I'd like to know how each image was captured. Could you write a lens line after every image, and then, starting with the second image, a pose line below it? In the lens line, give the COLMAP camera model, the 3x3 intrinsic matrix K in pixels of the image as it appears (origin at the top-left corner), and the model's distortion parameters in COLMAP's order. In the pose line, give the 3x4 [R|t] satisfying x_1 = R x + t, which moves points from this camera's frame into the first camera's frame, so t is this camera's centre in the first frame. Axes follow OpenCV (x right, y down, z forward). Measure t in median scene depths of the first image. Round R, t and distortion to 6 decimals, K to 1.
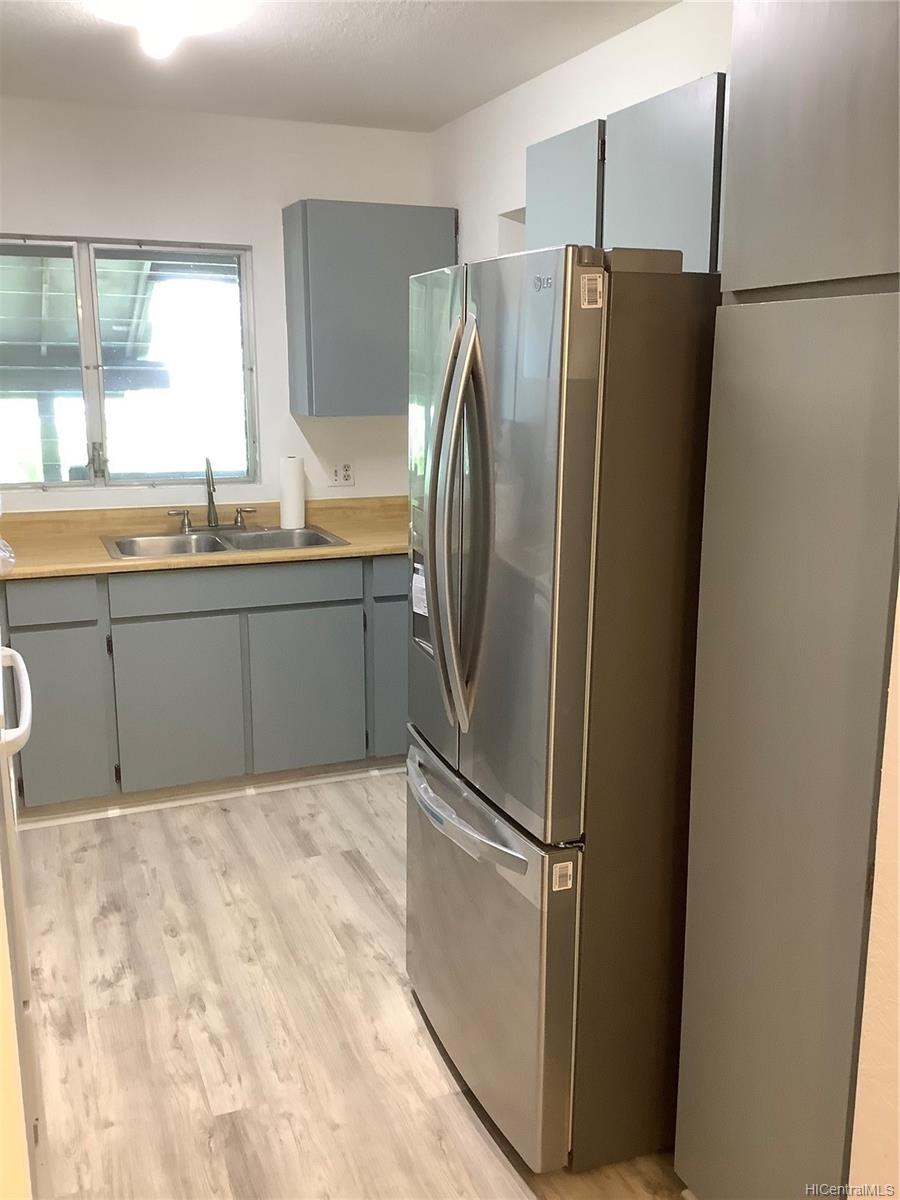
lens RADIAL K [[1101.2, 0, 454.4], [0, 1101.2, 609.1], [0, 0, 1]] dist [0.025619, 0.000000]
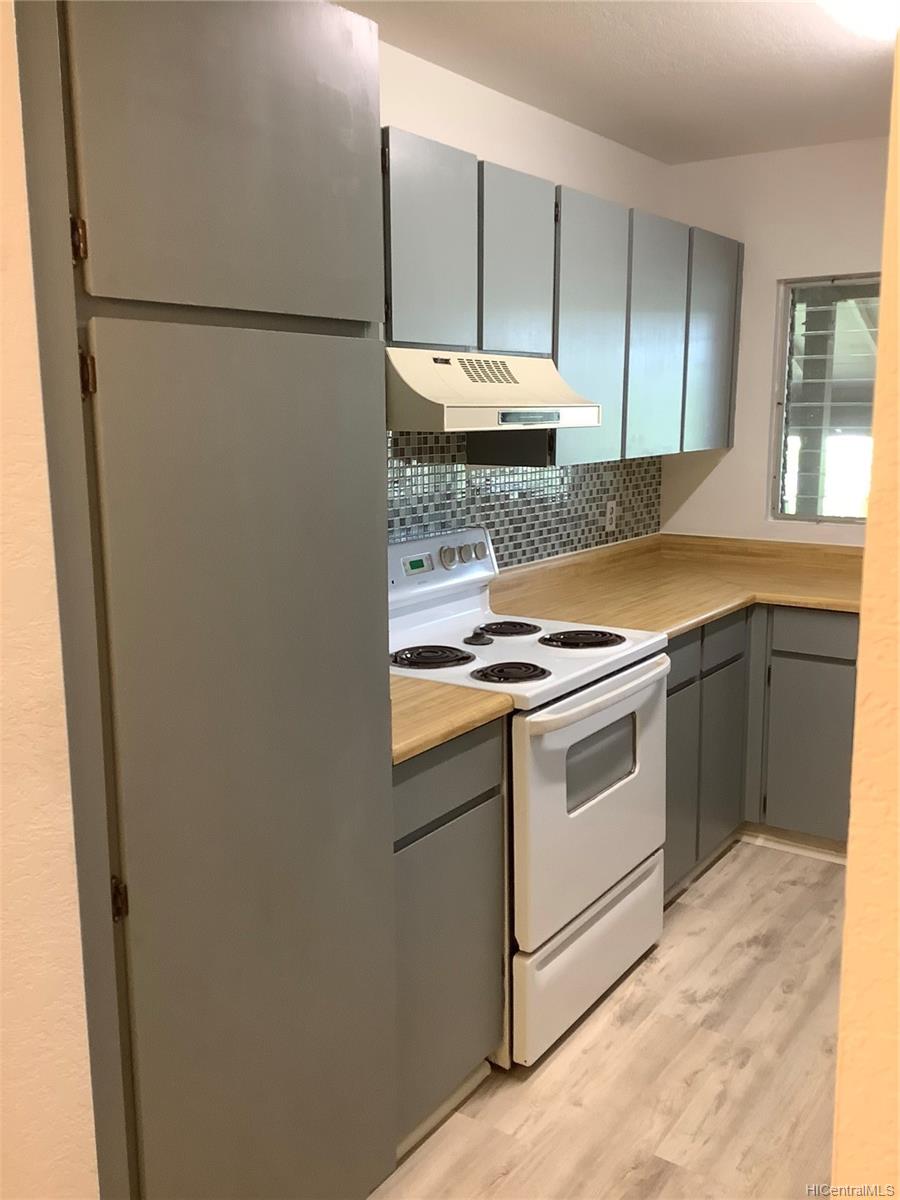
lens RADIAL K [[1101.2, 0, 457.8], [0, 1101.2, 591.7], [0, 0, 1]] dist [0.025619, 0.000000]
pose [[0.553843, 0.145577, -0.819796, 0.355709], [-0.187253, 0.981152, 0.047724, -0.039746], [0.811292, 0.127078, 0.570663, 0.197907]]
